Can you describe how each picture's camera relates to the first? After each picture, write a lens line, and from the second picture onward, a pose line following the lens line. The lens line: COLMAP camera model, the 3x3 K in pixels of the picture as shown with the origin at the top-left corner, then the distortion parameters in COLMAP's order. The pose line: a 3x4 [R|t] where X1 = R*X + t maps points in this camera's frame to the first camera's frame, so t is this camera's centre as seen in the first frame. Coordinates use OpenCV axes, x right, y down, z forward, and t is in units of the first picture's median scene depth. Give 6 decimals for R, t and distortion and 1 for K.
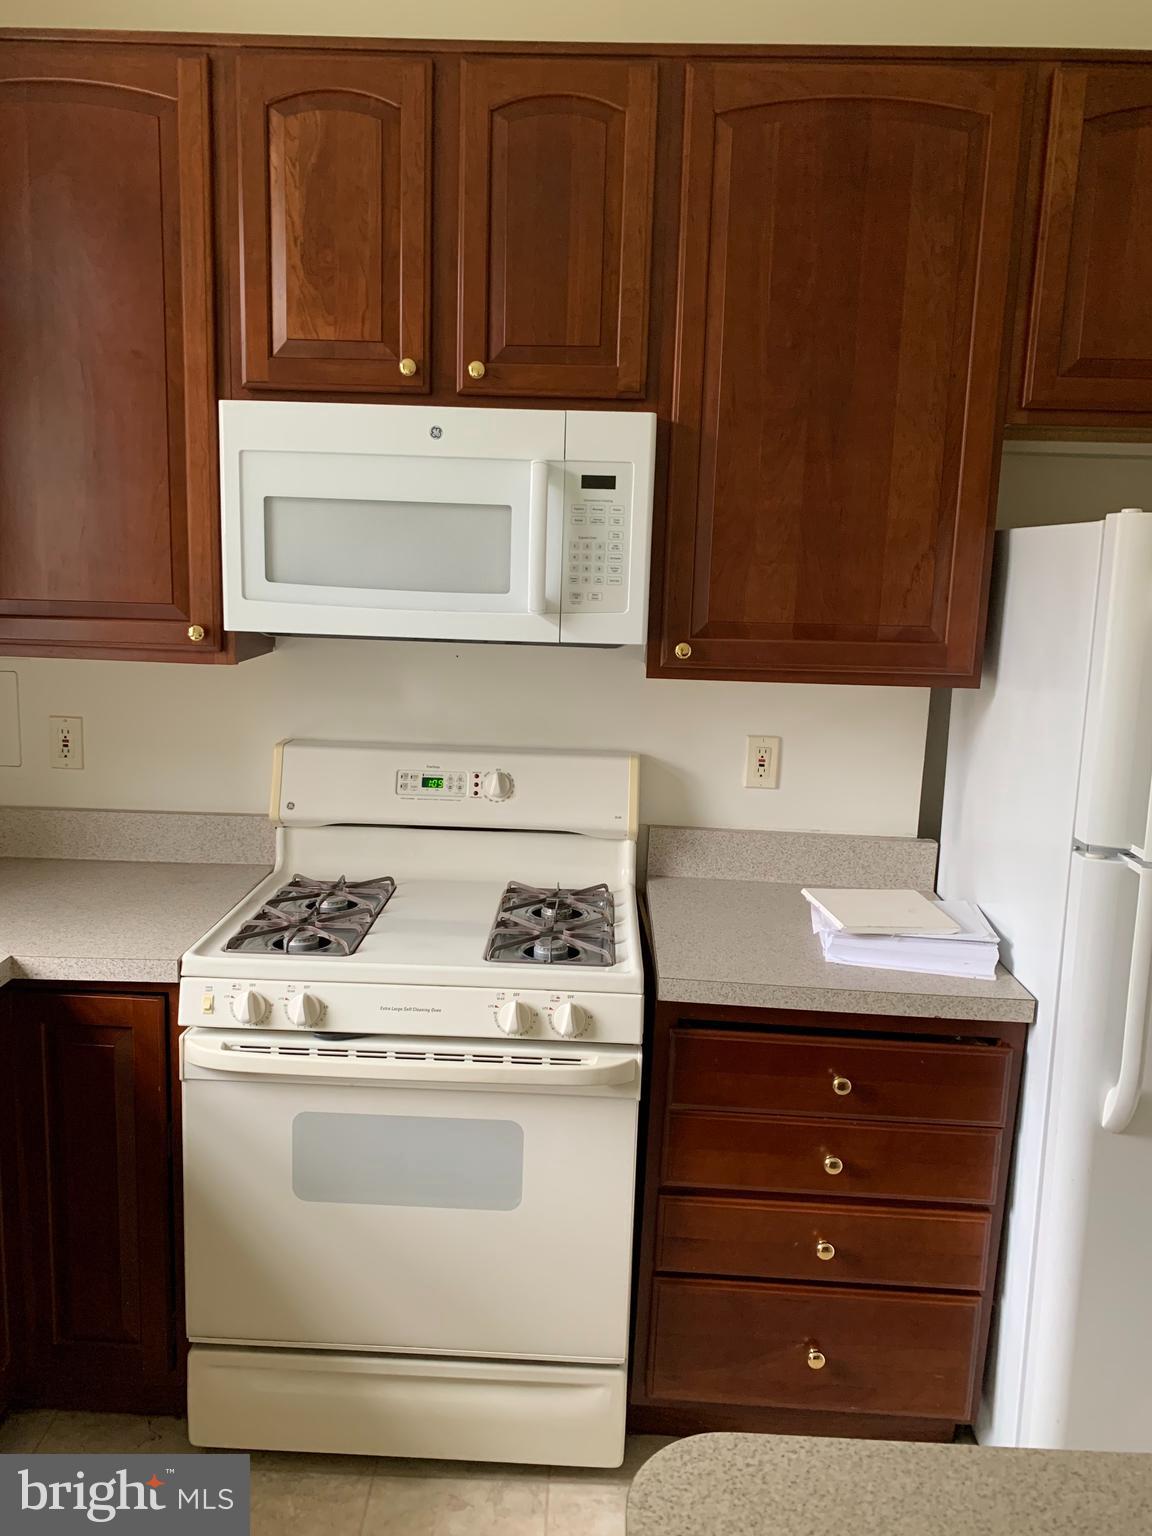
lens RADIAL K [[1168.1, 0, 575.5], [0, 1168.1, 760.1], [0, 0, 1]] dist [0.043849, -0.062920]
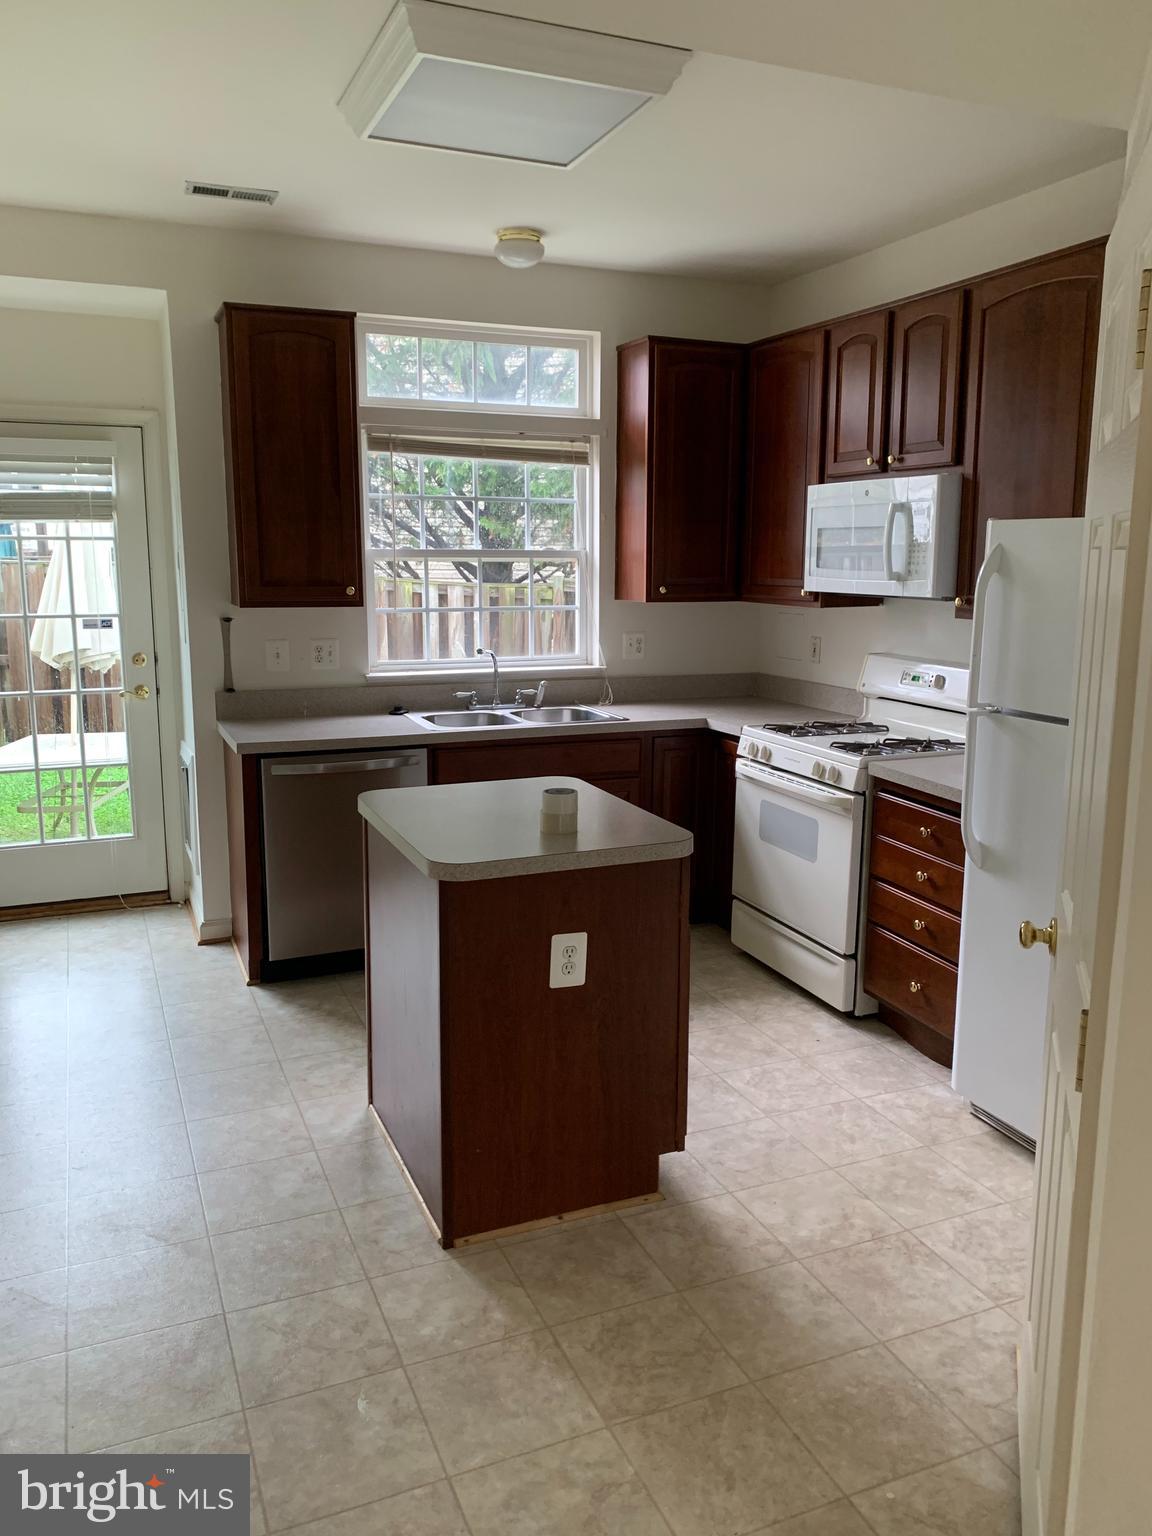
lens RADIAL K [[1168.1, 0, 580.6], [0, 1168.1, 766.7], [0, 0, 1]] dist [0.043849, -0.062920]
pose [[0.422073, 0.136981, -0.896153, 1.613319], [-0.148539, 0.985609, 0.080695, 0.104599], [0.894310, 0.099054, 0.436346, -0.306202]]
